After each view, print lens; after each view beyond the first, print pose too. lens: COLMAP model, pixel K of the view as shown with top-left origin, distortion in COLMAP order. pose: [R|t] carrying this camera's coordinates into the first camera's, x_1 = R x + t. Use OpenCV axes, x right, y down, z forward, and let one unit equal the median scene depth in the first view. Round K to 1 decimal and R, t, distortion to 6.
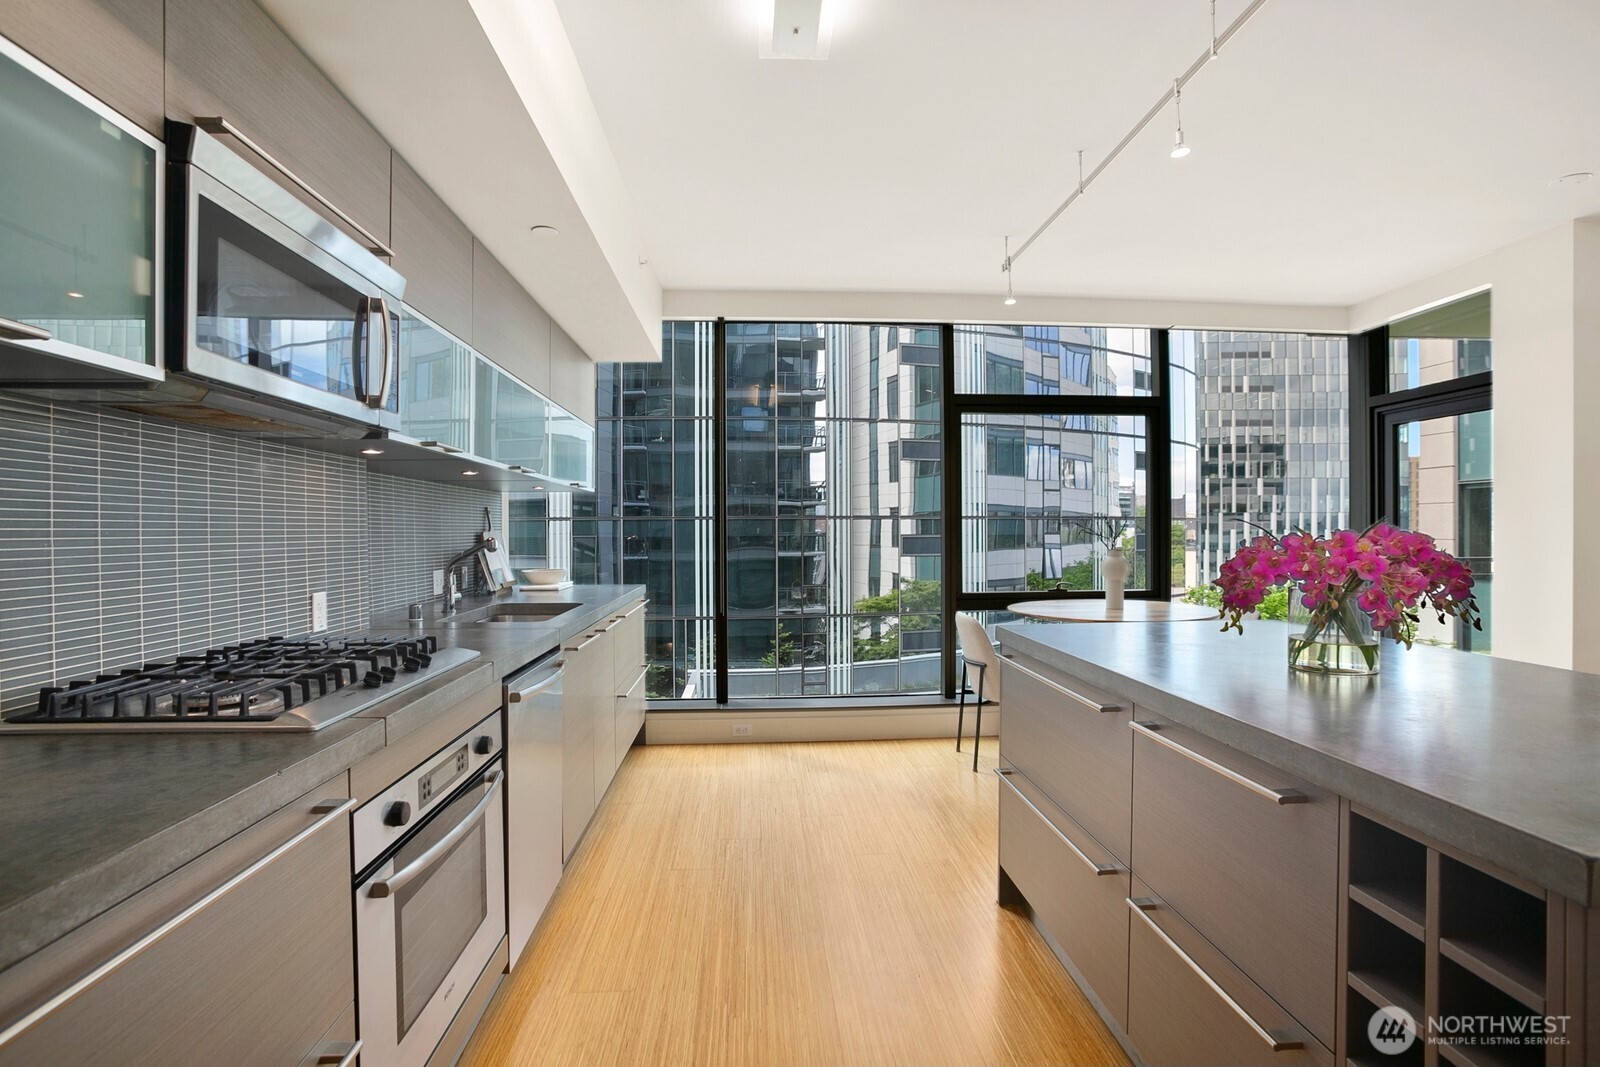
lens RADIAL K [[779.2, 0, 803.0], [0, 779.2, 537.5], [0, 0, 1]] dist [-0.082409, 0.037093]
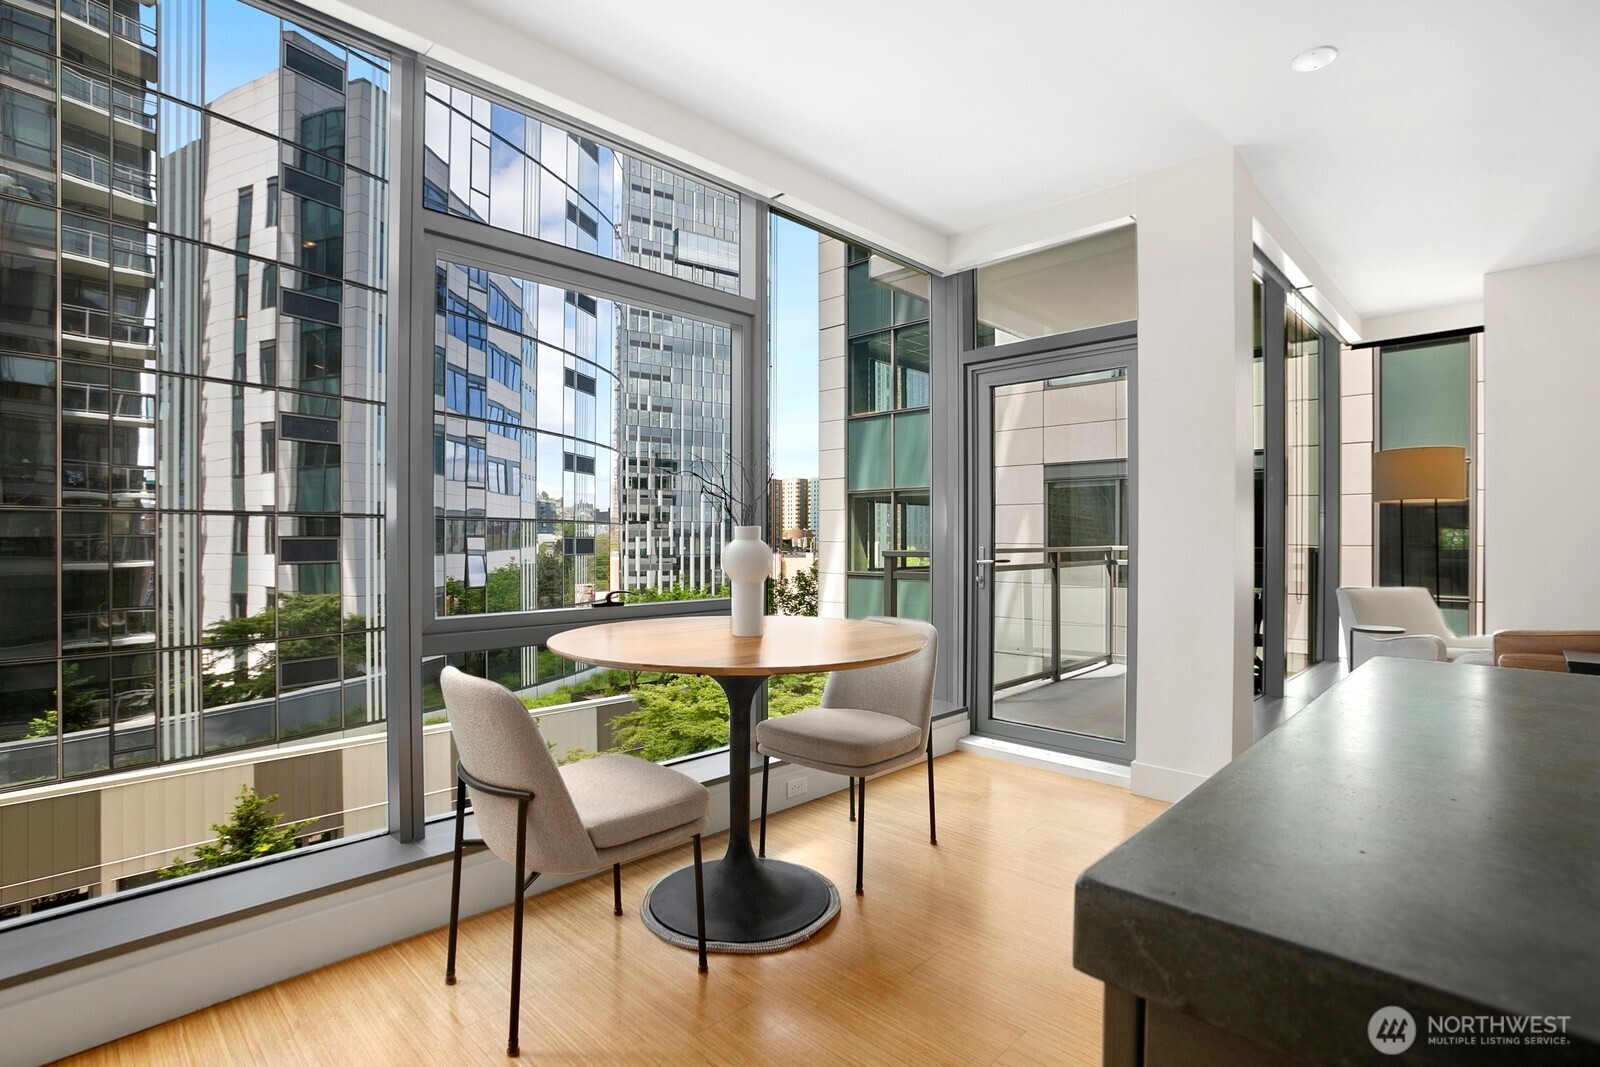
lens RADIAL K [[772.1, 0, 787.3], [0, 772.1, 542.0], [0, 0, 1]] dist [-0.094050, 0.062841]
pose [[0.749468, 0.004473, 0.662025, 0.010507], [-0.000746, 0.999982, -0.005912, 0.005325], [-0.662040, 0.003937, 0.749458, 0.097408]]
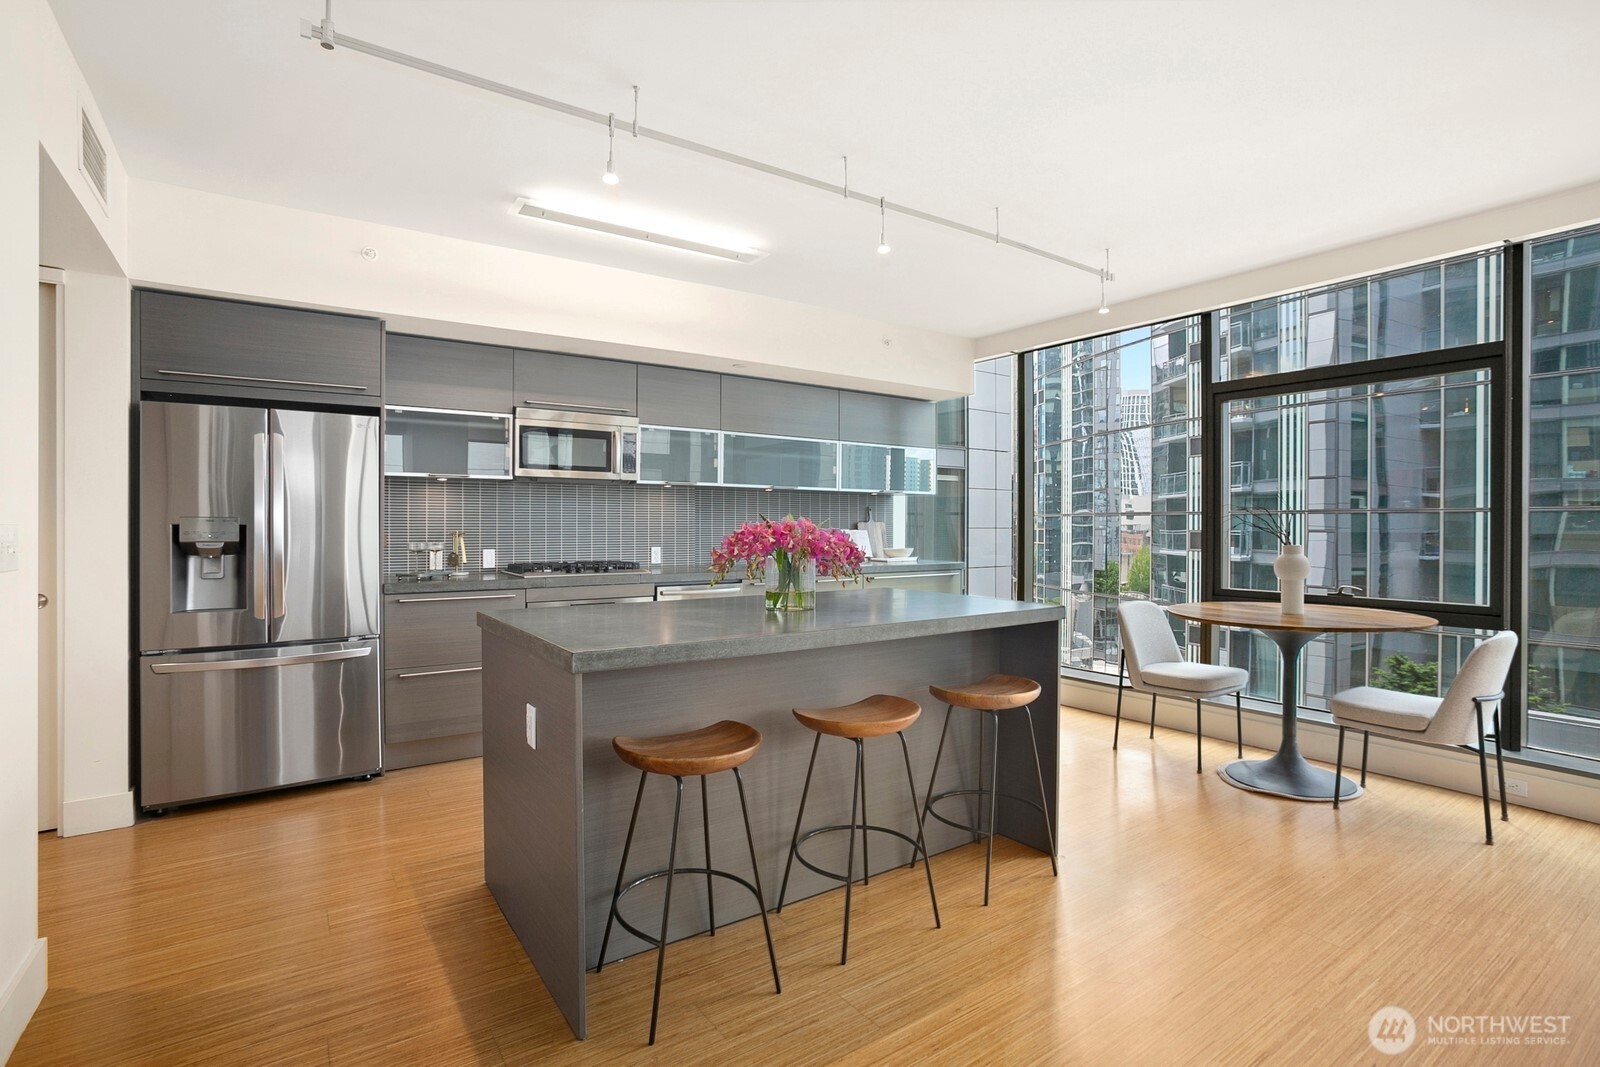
lens RADIAL K [[776.2, 0, 796.5], [0, 776.2, 526.7], [0, 0, 1]] dist [-0.066850, 0.036516]
pose [[0.514814, 0.007286, -0.857271, 0.145039], [-0.012757, 0.999918, 0.000838, 0.000200], [0.857207, 0.010505, 0.514865, 0.012003]]
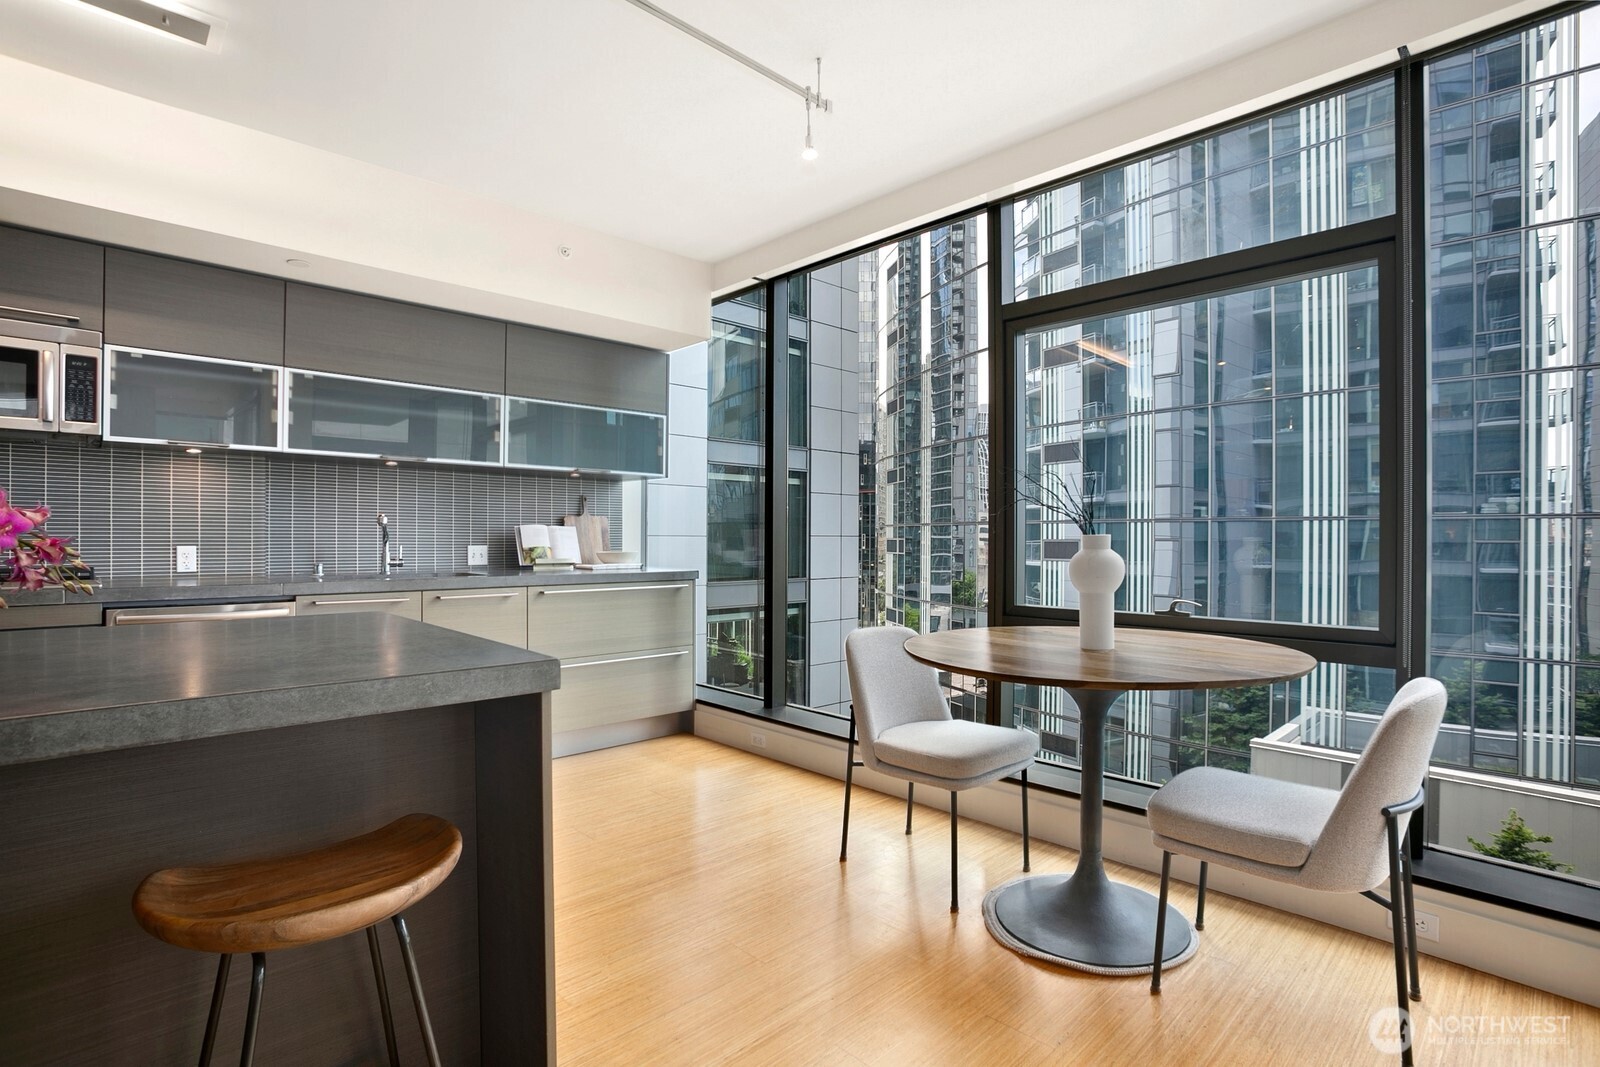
lens RADIAL K [[779.2, 0, 803.0], [0, 779.2, 537.5], [0, 0, 1]] dist [-0.082409, 0.037093]
pose [[0.643963, 0.006166, -0.765032, 0.115023], [-0.013483, 0.999904, -0.003290, 0.003845], [0.764938, 0.012434, 0.643984, 0.086315]]
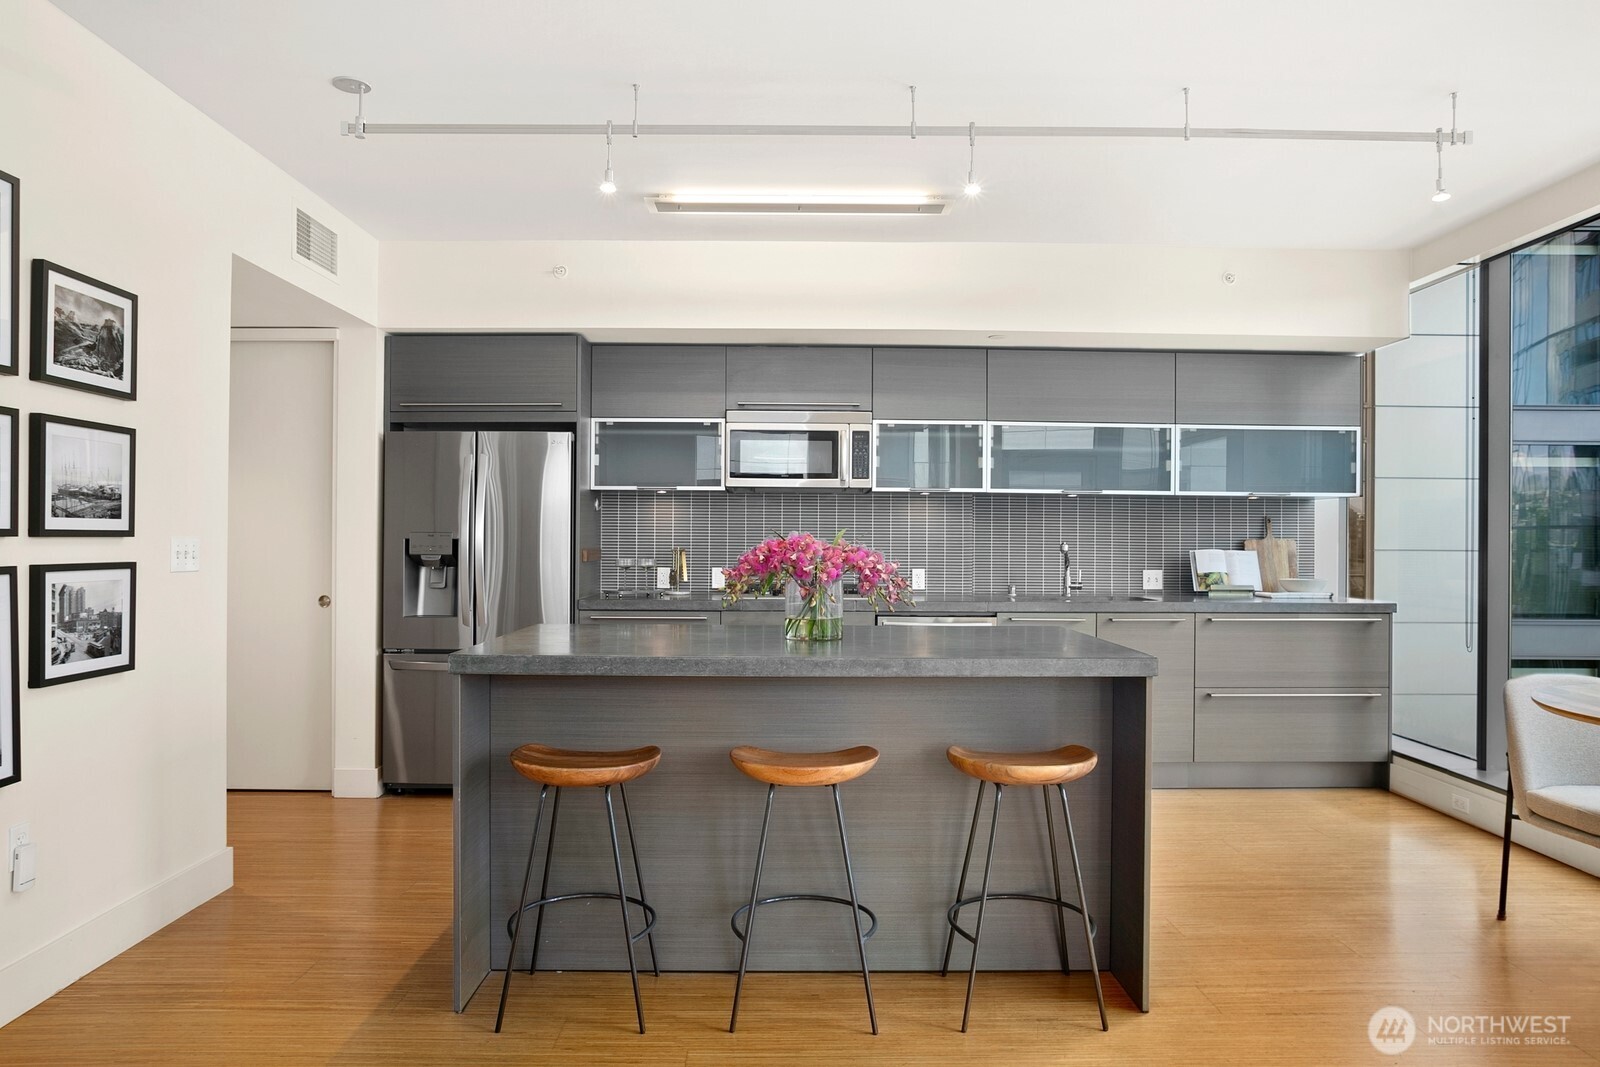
lens RADIAL K [[1069.1, 0, 800.0], [0, 1069.1, 533.5], [0, 0, 1]] dist [-0.063727, 0.066598]
pose [[-0.053865, -0.002687, -0.998545, 0.180905], [-0.015919, 0.999872, -0.001832, -0.000575], [0.998421, 0.015797, -0.053901, 0.074694]]
